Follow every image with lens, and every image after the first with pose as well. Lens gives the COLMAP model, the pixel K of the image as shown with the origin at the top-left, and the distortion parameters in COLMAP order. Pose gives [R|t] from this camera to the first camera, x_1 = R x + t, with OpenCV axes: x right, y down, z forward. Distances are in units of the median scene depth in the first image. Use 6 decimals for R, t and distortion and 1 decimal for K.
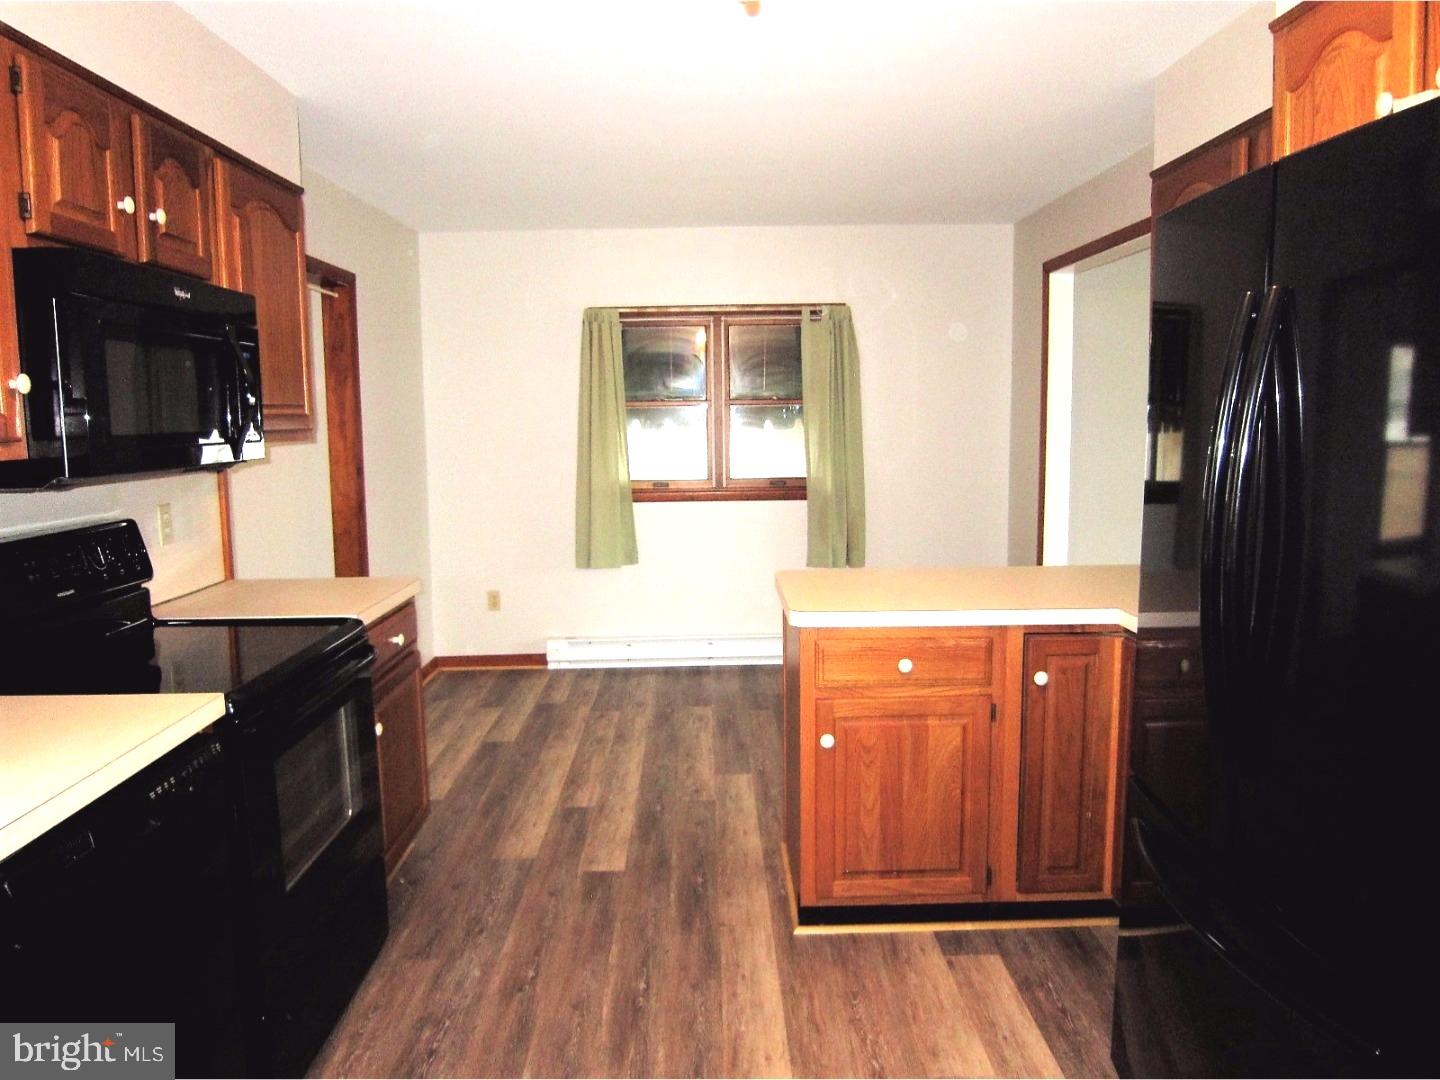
lens RADIAL K [[1028.5, 0, 721.8], [0, 1028.5, 536.5], [0, 0, 1]] dist [-0.053054, 0.006641]
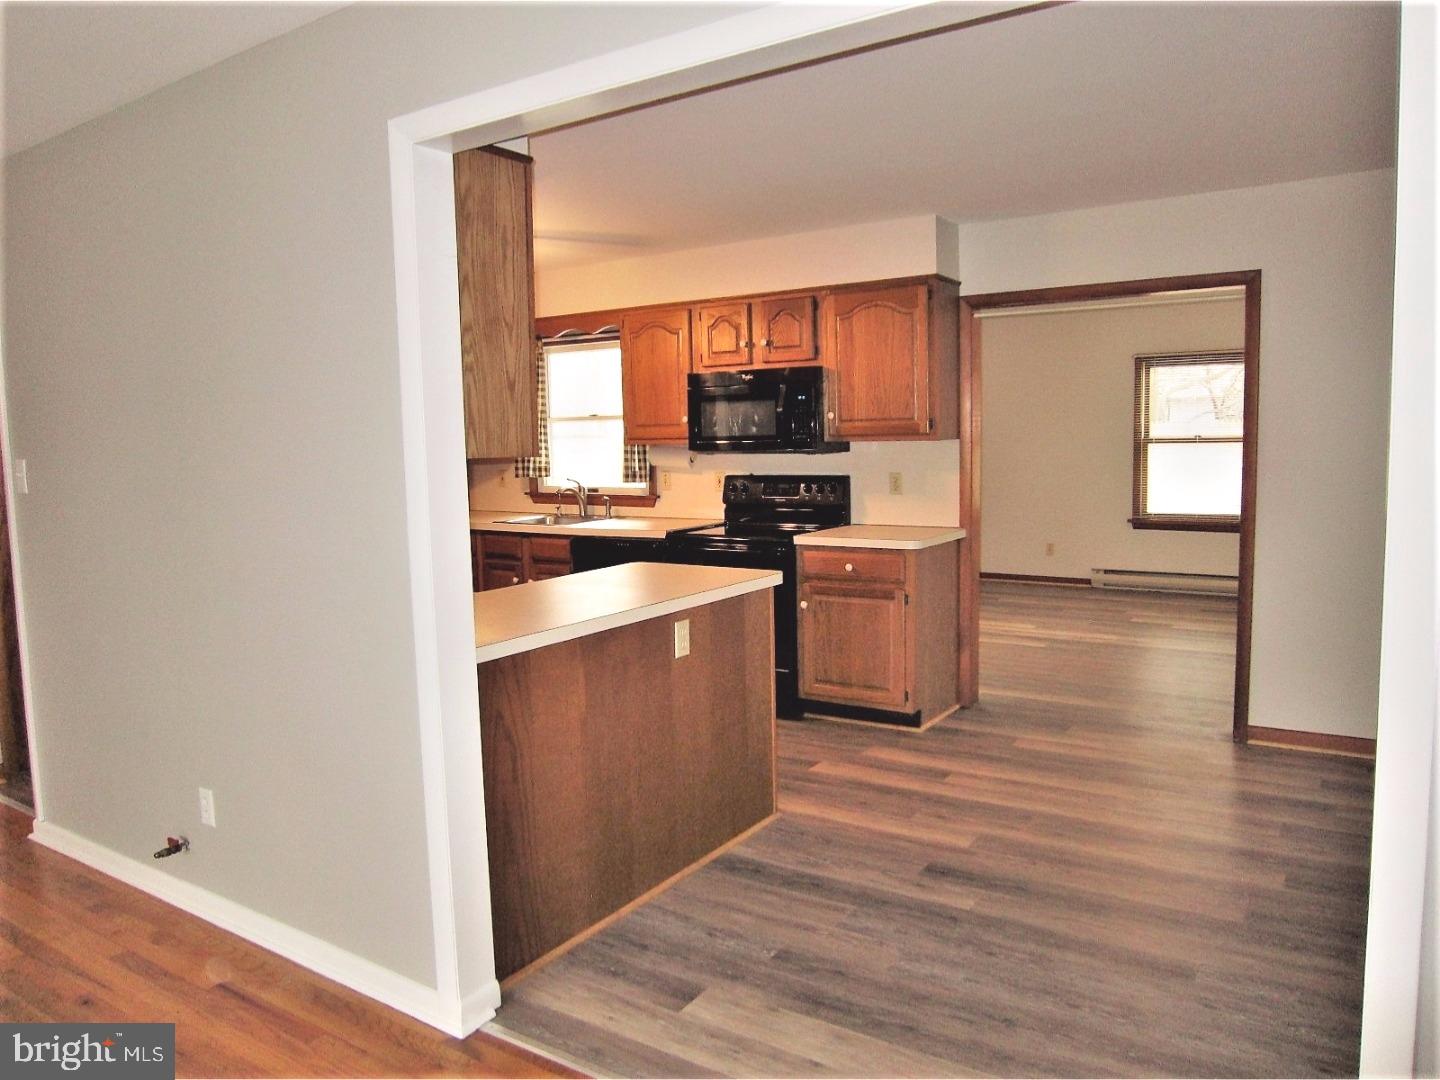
lens RADIAL K [[1028.5, 0, 733.0], [0, 1028.5, 543.2], [0, 0, 1]] dist [-0.053054, 0.006641]
pose [[-0.561025, 0.111686, -0.820230, 1.031302], [-0.071362, 0.980643, 0.182339, -0.201576], [0.824717, 0.160830, -0.542195, 1.609902]]
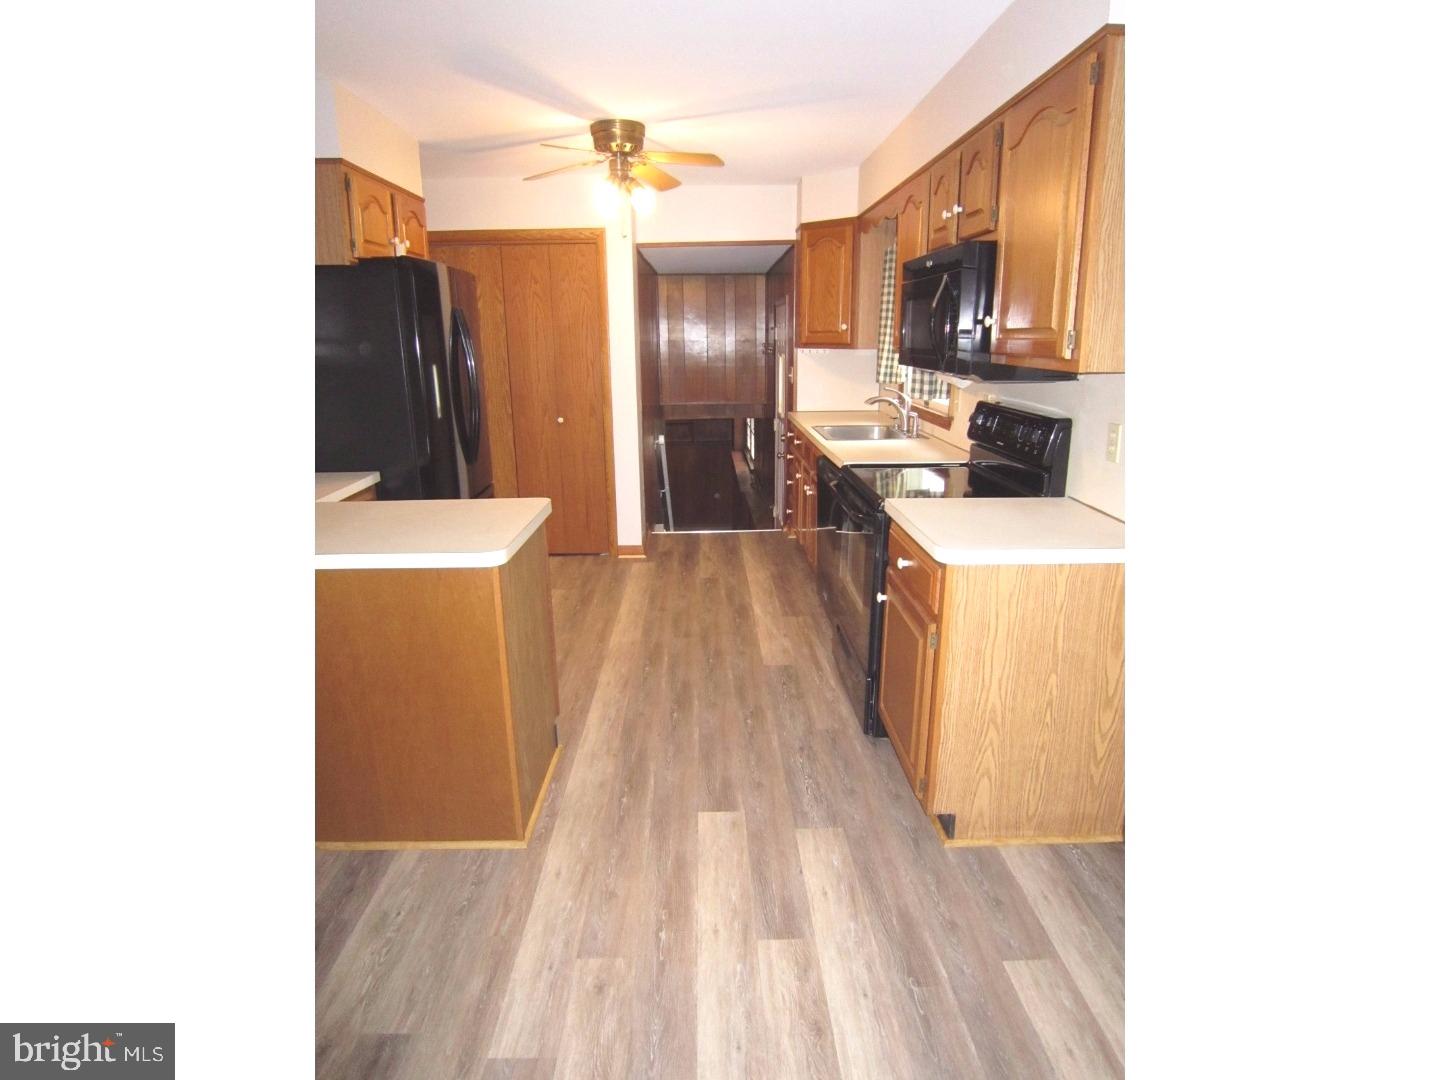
lens RADIAL K [[771.5, 0, 715.3], [0, 771.5, 540.0], [0, 0, 1]] dist [-0.040839, 0.000195]
pose [[-0.999809, 0.018727, 0.005605, -0.122366], [0.019467, 0.927820, 0.372519, -0.201765], [0.001776, 0.372557, -0.928008, 1.611078]]
